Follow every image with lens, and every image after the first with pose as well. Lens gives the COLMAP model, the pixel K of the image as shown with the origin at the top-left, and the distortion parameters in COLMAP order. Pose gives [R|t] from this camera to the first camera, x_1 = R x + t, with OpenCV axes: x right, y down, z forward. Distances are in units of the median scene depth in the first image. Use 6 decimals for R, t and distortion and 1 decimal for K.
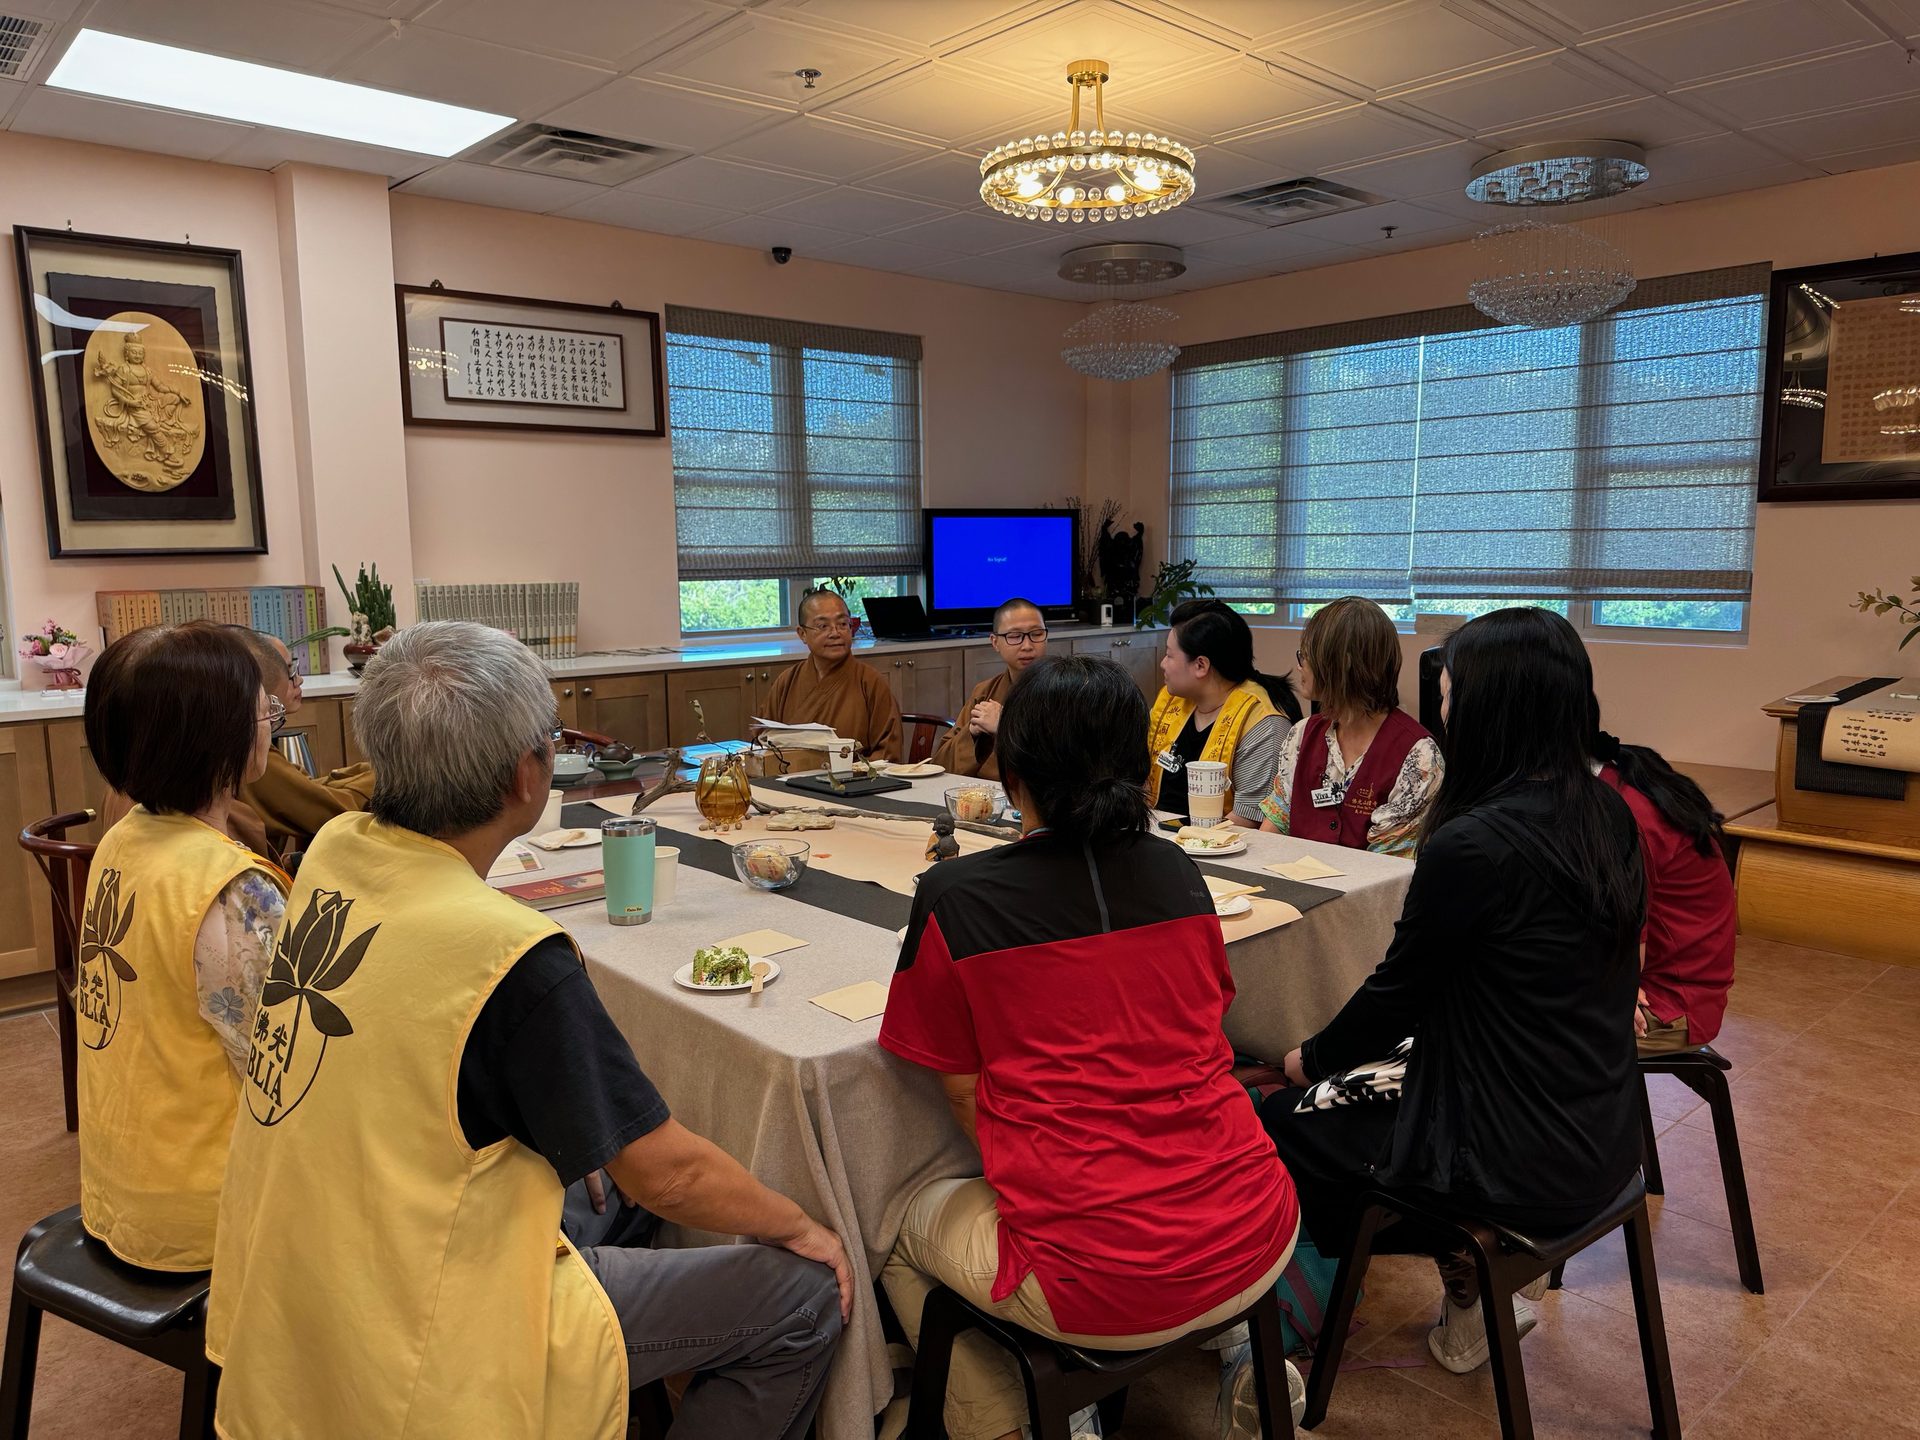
lens RADIAL K [[1377.2, 0, 960.0], [0, 1377.2, 720.0], [0, 0, 1]] dist [0.048344, -0.069602]
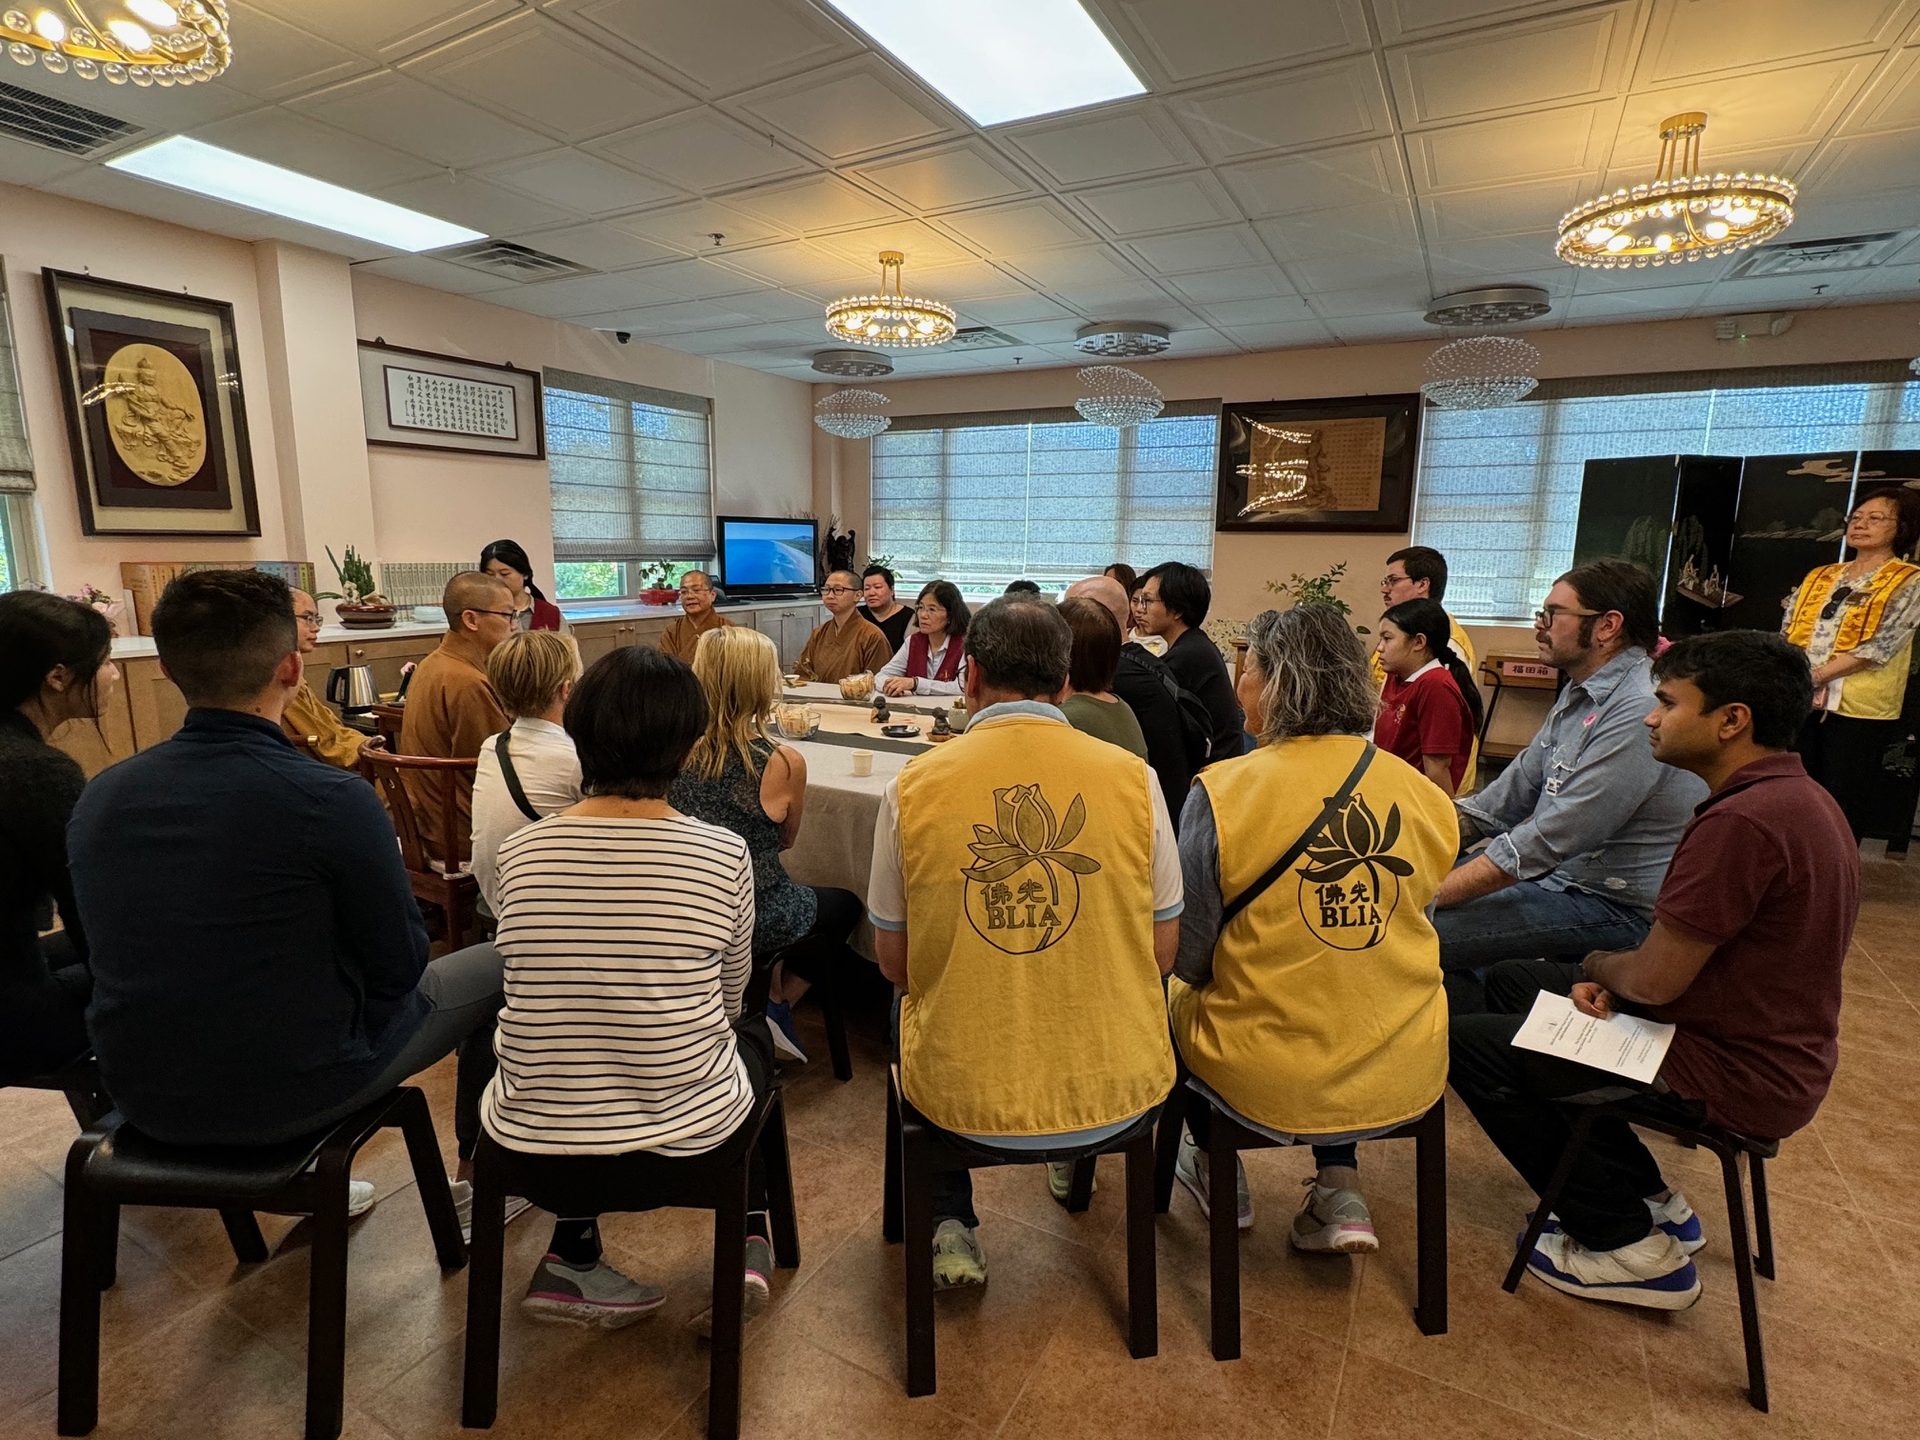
lens RADIAL K [[953.0, 0, 960.0], [0, 953.0, 720.0], [0, 0, 1]] dist [0.001929, 0.002067]
pose [[0.946819, -0.033599, 0.320008, -0.145118], [0.015724, 0.998176, 0.058280, 0.012544], [-0.321383, -0.050149, 0.945620, -0.087305]]
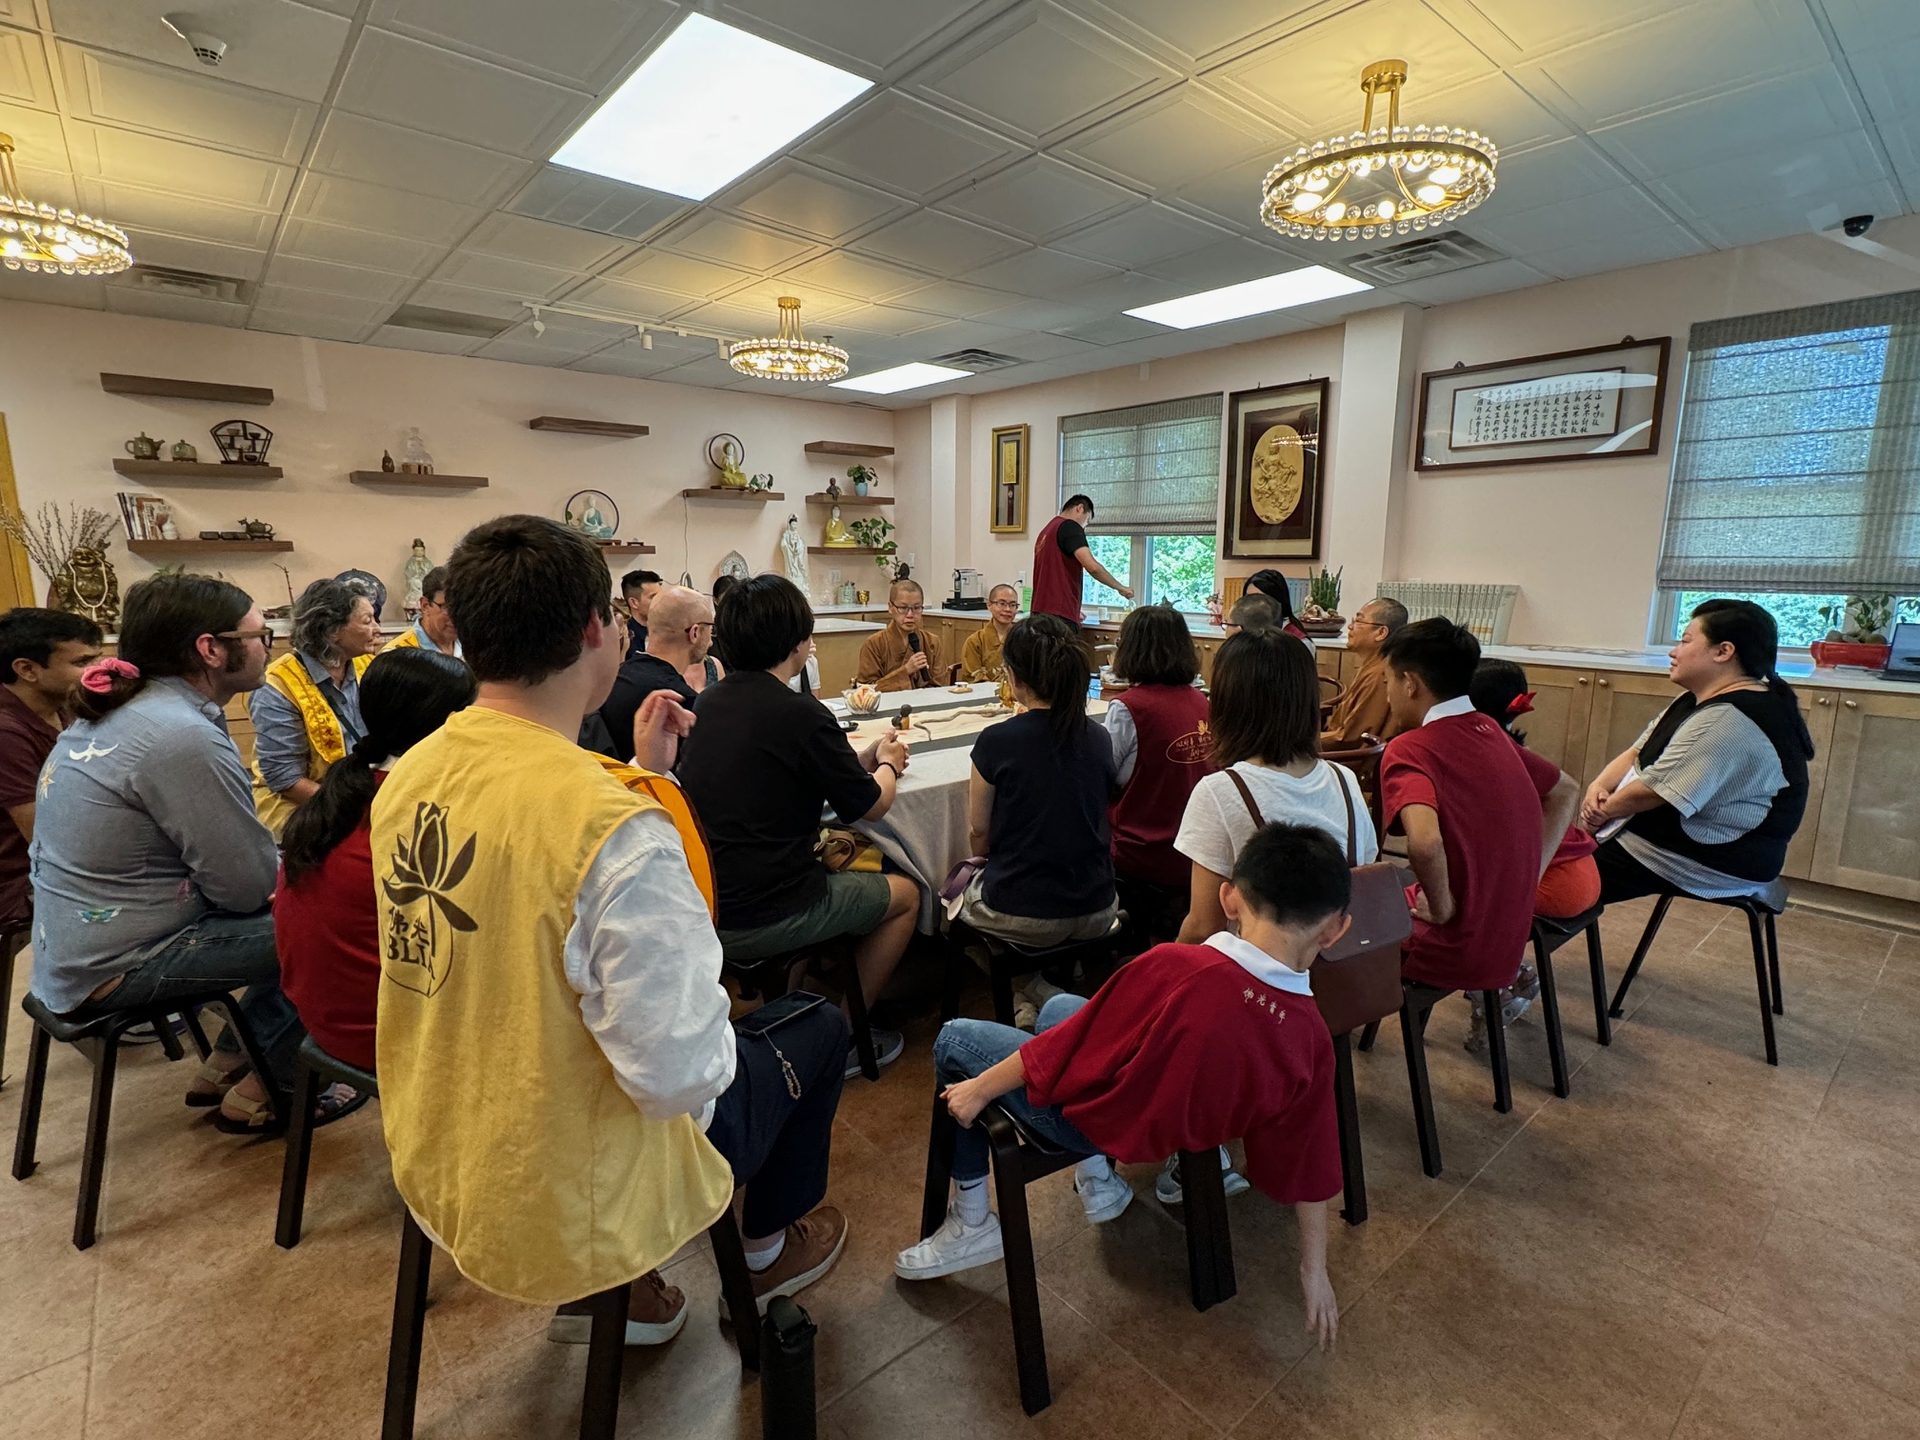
lens RADIAL K [[953.0, 0, 960.0], [0, 953.0, 720.0], [0, 0, 1]] dist [0.001929, 0.002067]
pose [[-0.033148, 0.179182, -0.983257, 0.620068], [-0.129395, 0.974749, 0.181993, -0.075242], [0.991039, 0.133262, -0.009126, 0.544929]]
